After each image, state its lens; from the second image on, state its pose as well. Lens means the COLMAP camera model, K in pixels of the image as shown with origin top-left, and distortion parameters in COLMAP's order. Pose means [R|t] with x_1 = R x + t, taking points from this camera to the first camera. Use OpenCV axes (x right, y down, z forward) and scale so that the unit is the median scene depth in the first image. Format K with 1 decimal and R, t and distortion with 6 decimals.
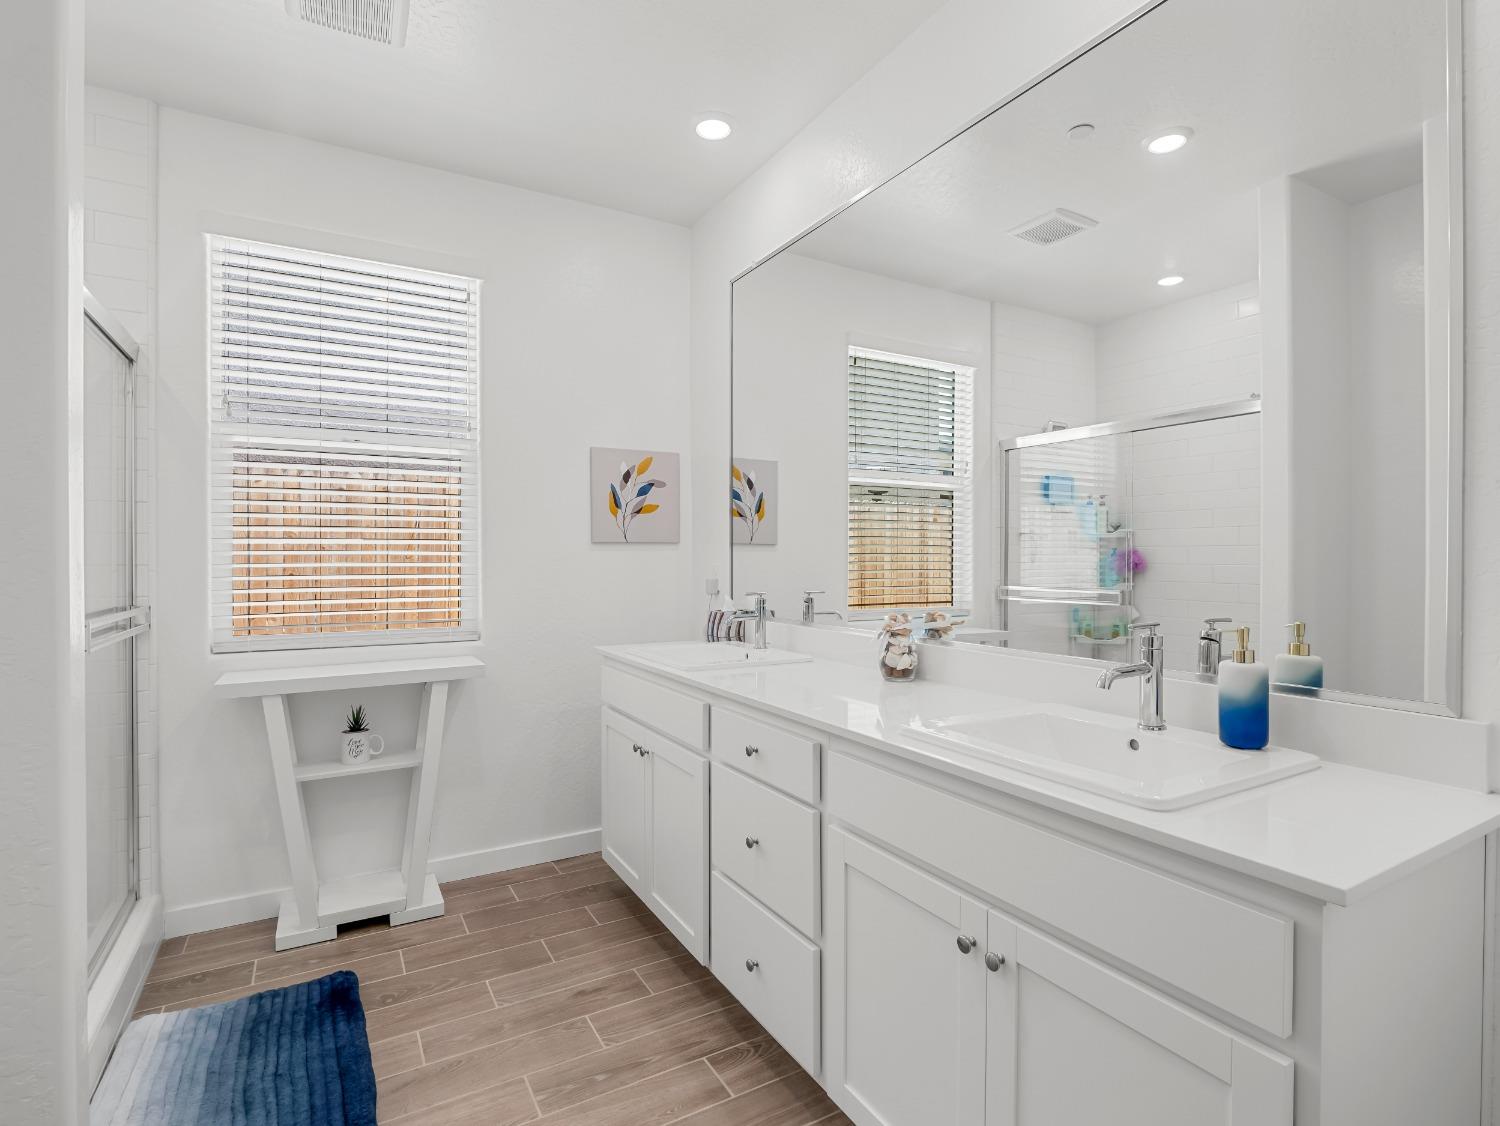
lens RADIAL K [[753.5, 0, 750.0], [0, 753.5, 563.0], [0, 0, 1]] dist [-0.008327, -0.000953]
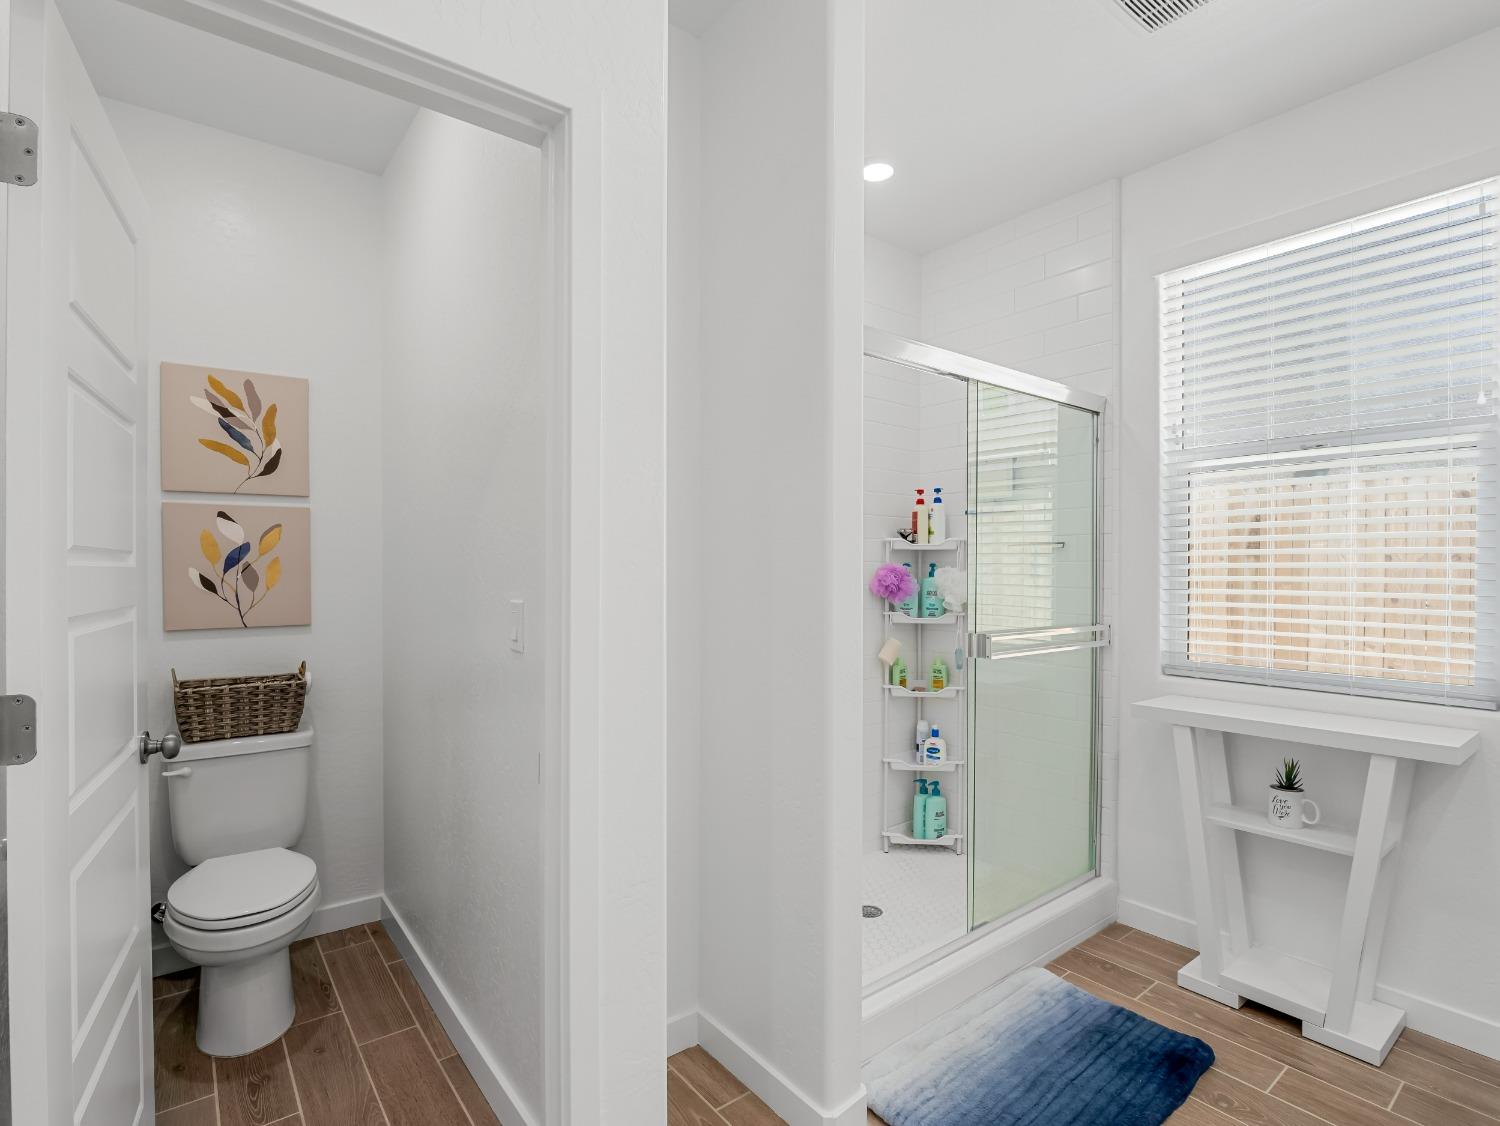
lens RADIAL K [[744.5, 0, 751.0], [0, 744.5, 576.2], [0, 0, 1]] dist [-0.012445, -0.000698]
pose [[0.141774, 0.012214, -0.989824, 0.241138], [-0.007156, 0.999910, 0.011313, -0.026051], [0.989873, 0.005480, 0.141849, 0.301836]]
